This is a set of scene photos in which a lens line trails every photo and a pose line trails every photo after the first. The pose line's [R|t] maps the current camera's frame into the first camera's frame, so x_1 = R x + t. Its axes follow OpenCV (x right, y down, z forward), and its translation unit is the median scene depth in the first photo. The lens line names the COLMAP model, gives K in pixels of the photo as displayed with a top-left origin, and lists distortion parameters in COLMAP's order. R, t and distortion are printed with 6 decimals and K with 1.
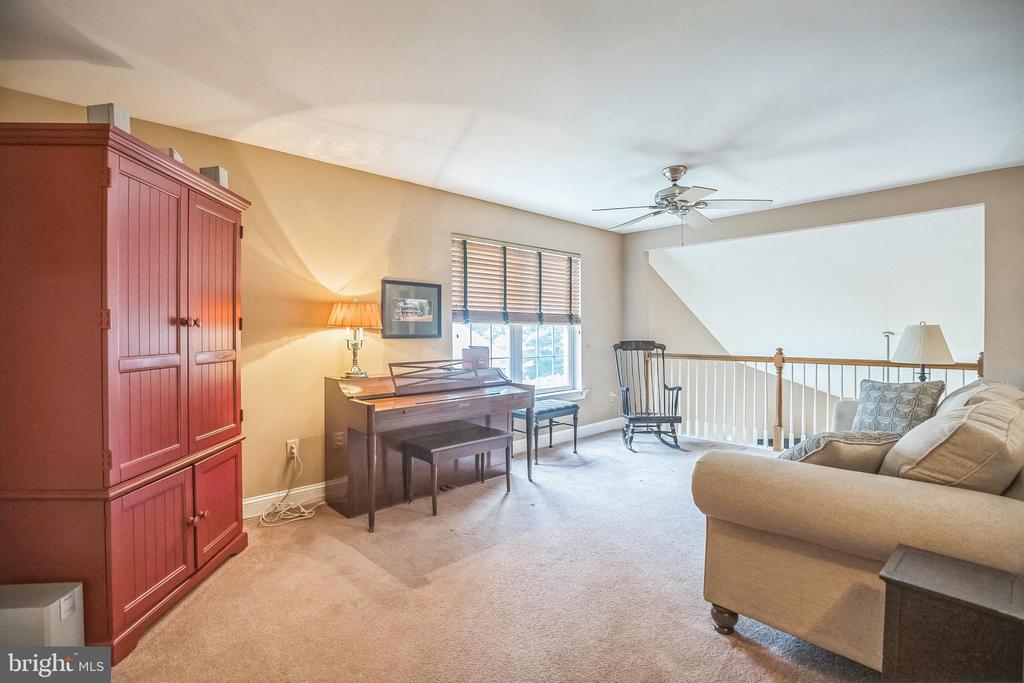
lens RADIAL K [[469.2, 0, 512.0], [0, 469.2, 341.5], [0, 0, 1]] dist [-0.030789, -0.000219]
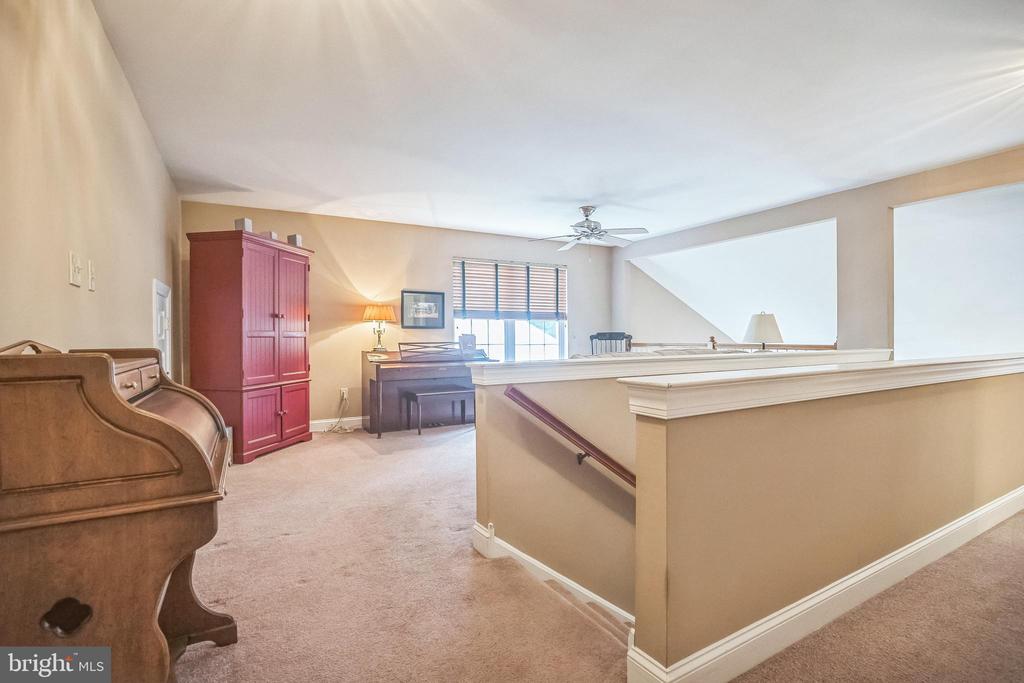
lens RADIAL K [[477.1, 0, 515.1], [0, 477.1, 346.7], [0, 0, 1]] dist [-0.028973, 0.000194]
pose [[0.974152, 0.001479, -0.225890, 0.436744], [-0.001026, 0.999997, 0.002123, 0.049123], [0.225892, -0.001836, 0.974151, -0.444340]]
